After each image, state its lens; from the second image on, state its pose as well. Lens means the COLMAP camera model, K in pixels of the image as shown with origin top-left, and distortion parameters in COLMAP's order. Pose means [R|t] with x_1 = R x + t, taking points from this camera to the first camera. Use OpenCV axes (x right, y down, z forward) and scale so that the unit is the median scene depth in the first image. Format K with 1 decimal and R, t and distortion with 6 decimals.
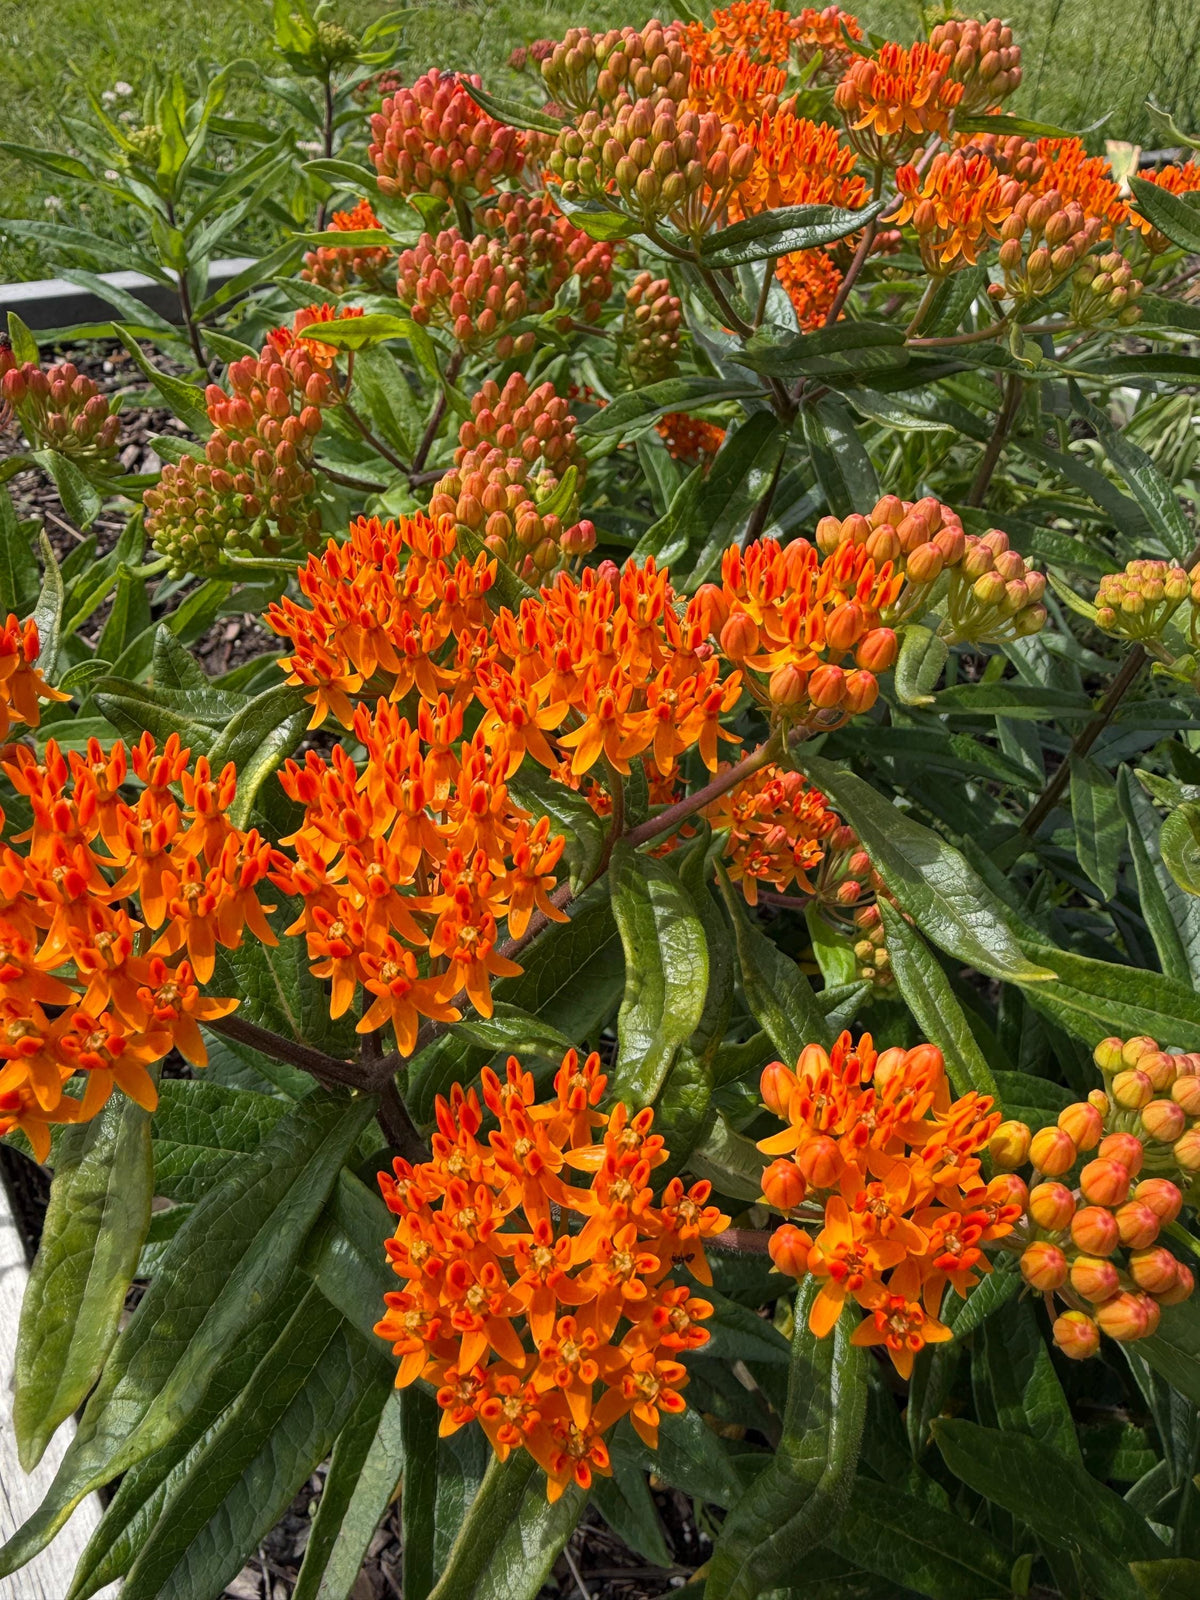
lens RADIAL K [[1243.4, 0, 593.4], [0, 1243.4, 726.5], [0, 0, 1]] dist [-0.000374, -0.029165]
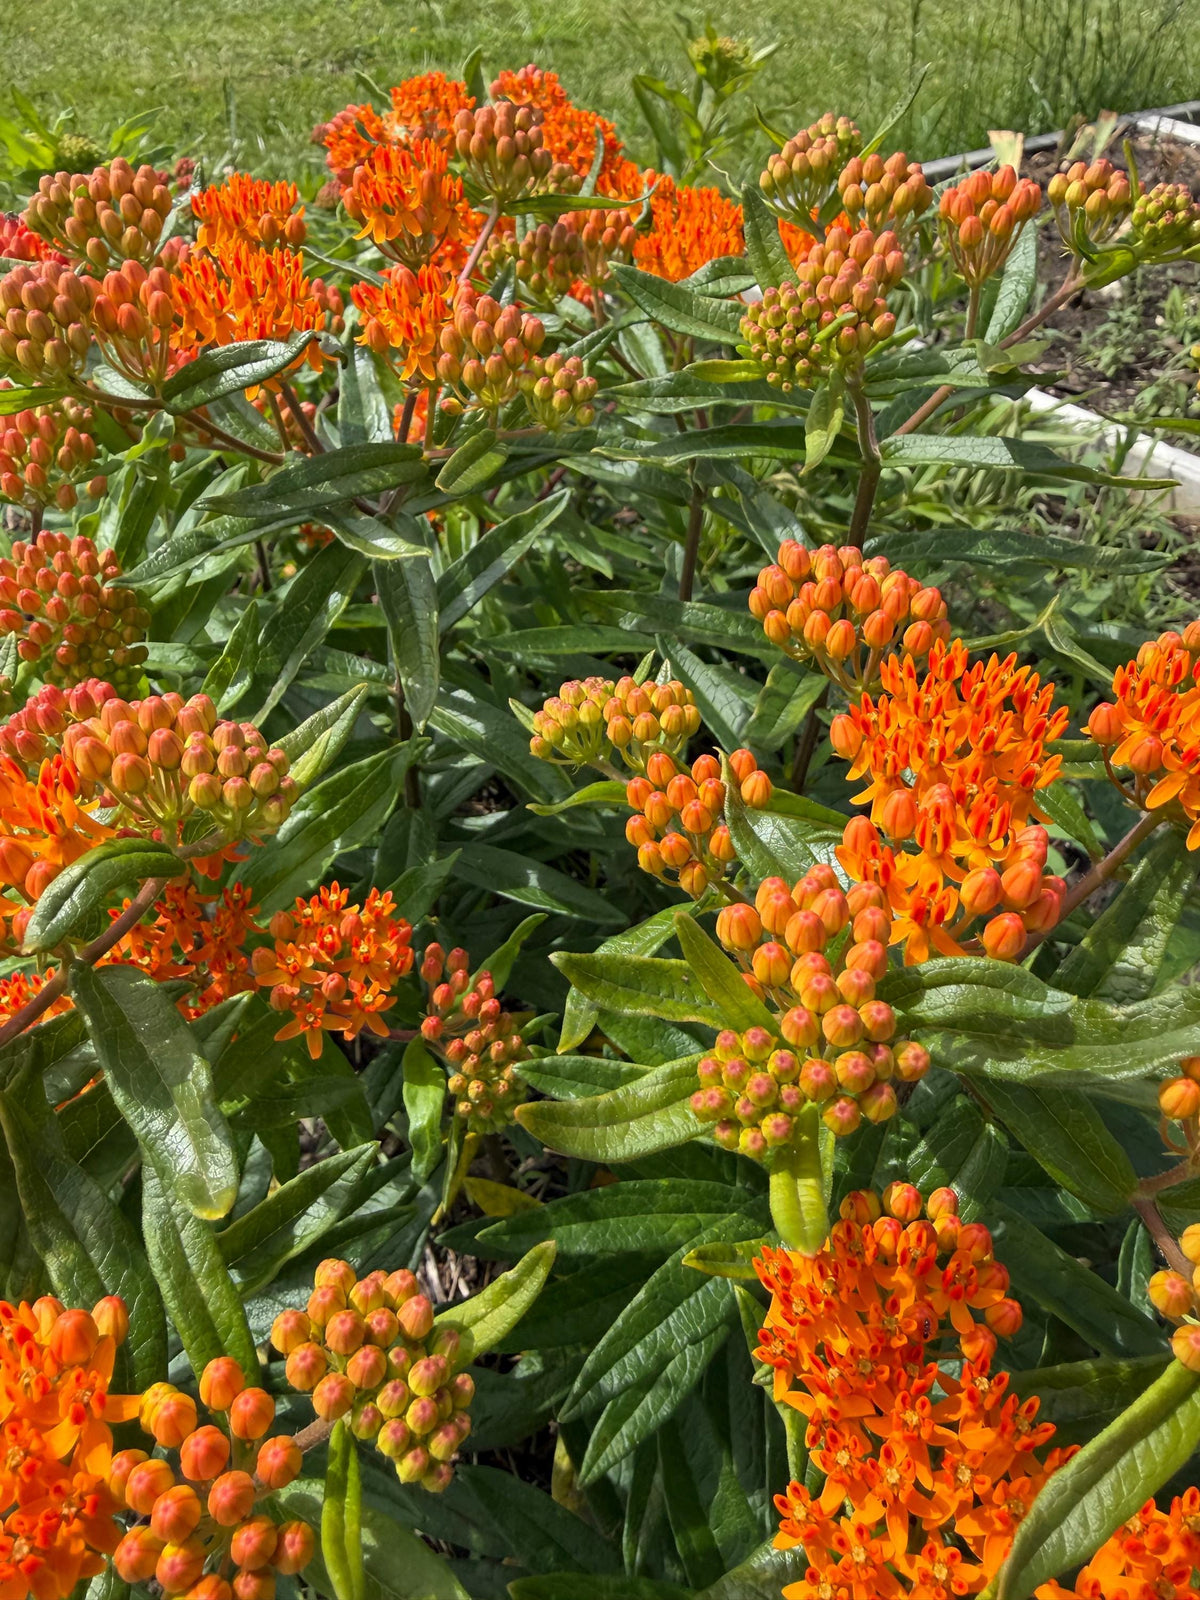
lens RADIAL K [[1256.4, 0, 599.7], [0, 1256.4, 763.6], [0, 0, 1]] dist [-0.011663, -0.001053]
pose [[0.992588, -0.121511, 0.002239, 0.358103], [0.121520, 0.992581, -0.004107, -0.050839], [-0.001723, 0.004349, 0.999989, 0.025337]]
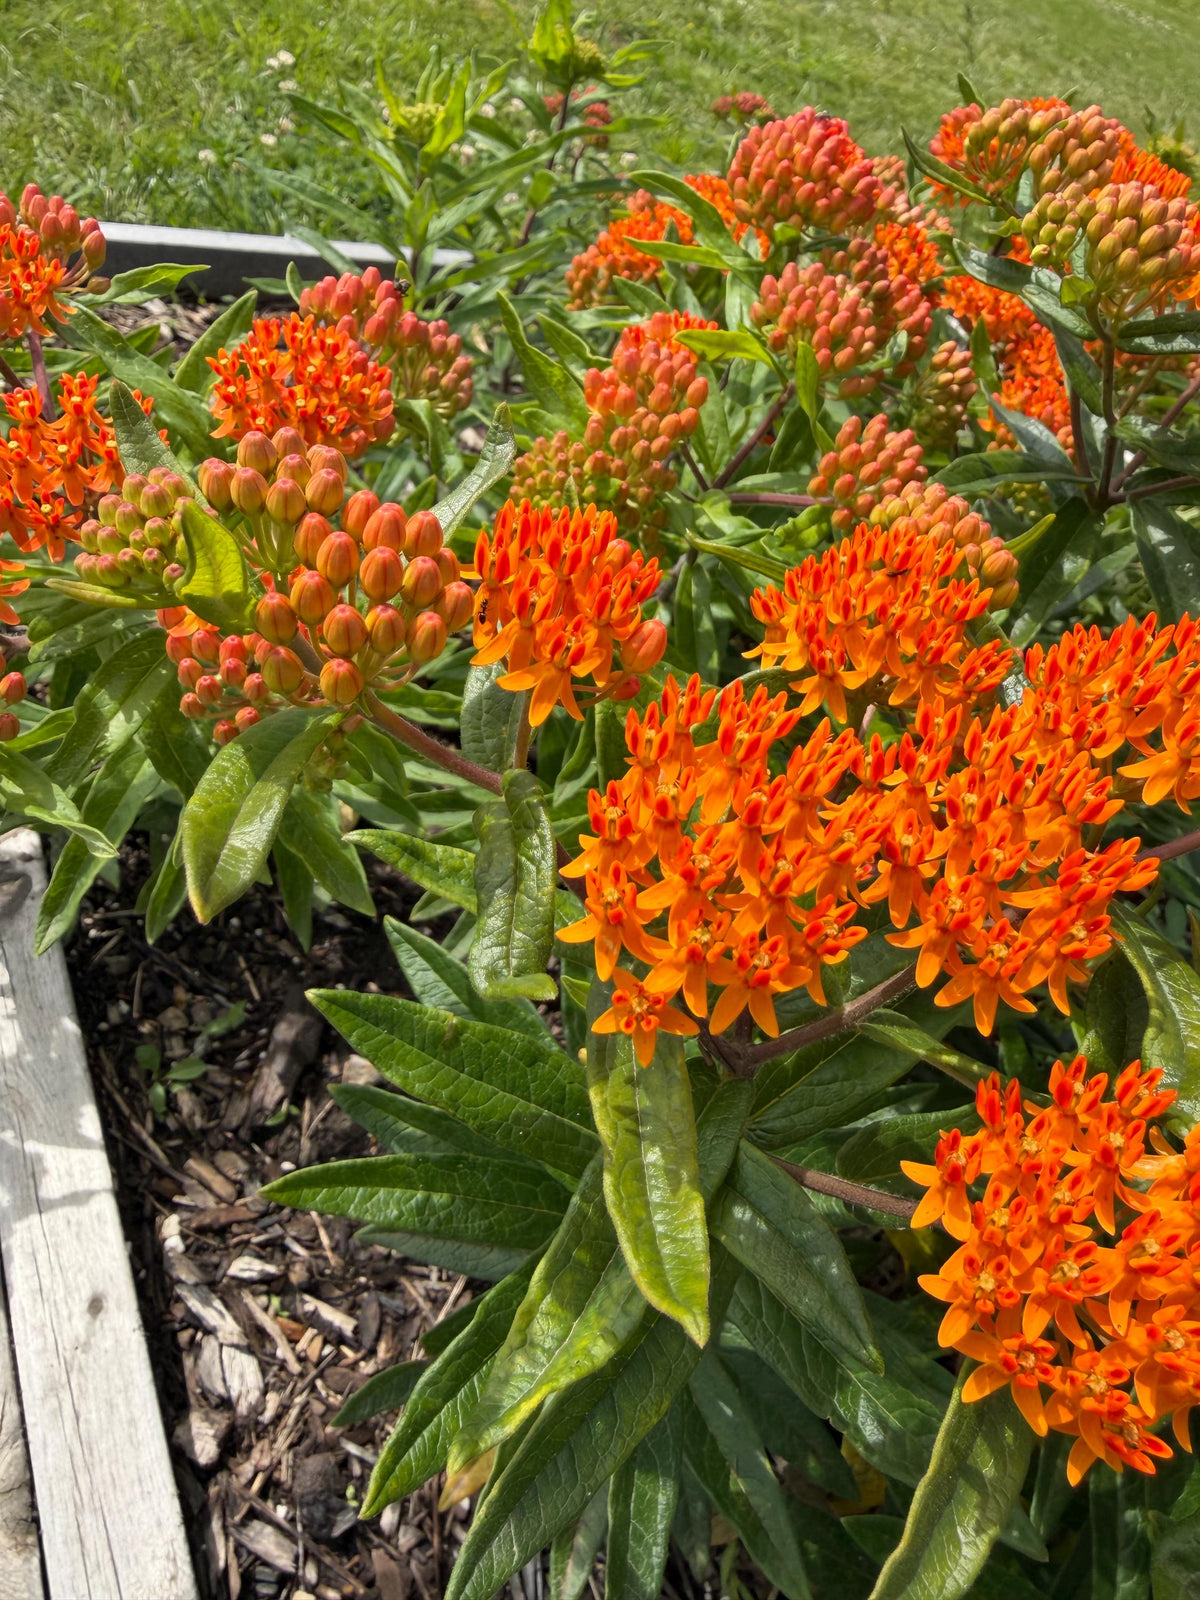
lens RADIAL K [[1267.4, 0, 600.1], [0, 1267.4, 748.2], [0, 0, 1]] dist [-0.006670, -0.020605]
pose [[0.980494, 0.195764, -0.017543, -0.228578], [-0.196098, 0.980381, -0.019942, 0.051877], [0.013295, 0.022994, 0.999647, -0.035078]]
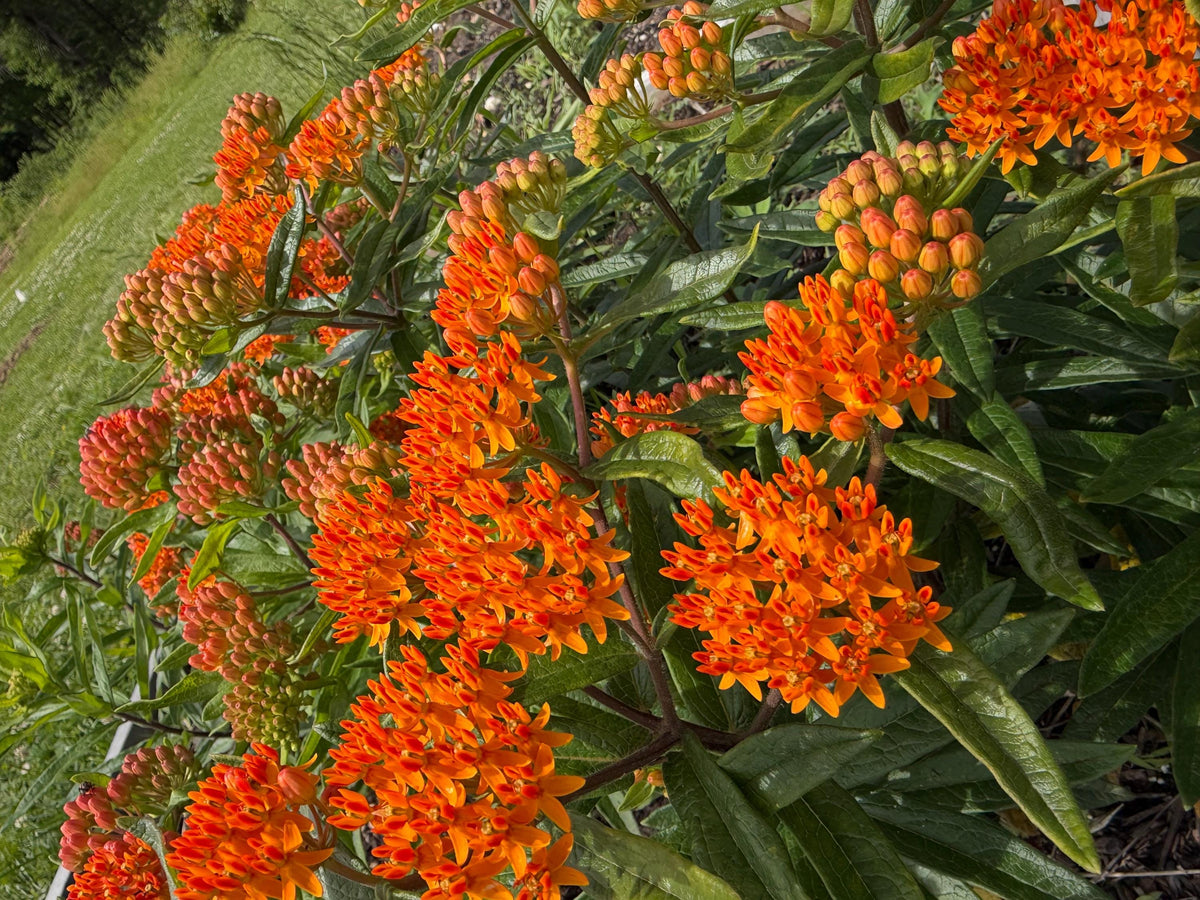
lens RADIAL K [[942.3, 0, 527.3], [0, 942.3, 425.6], [0, 0, 1]] dist [-0.011663, -0.001053]
pose [[0.430737, -0.888247, 0.159633, -0.082357], [0.901139, 0.413687, -0.129661, 0.094868], [0.049133, 0.199701, 0.978624, -0.061250]]
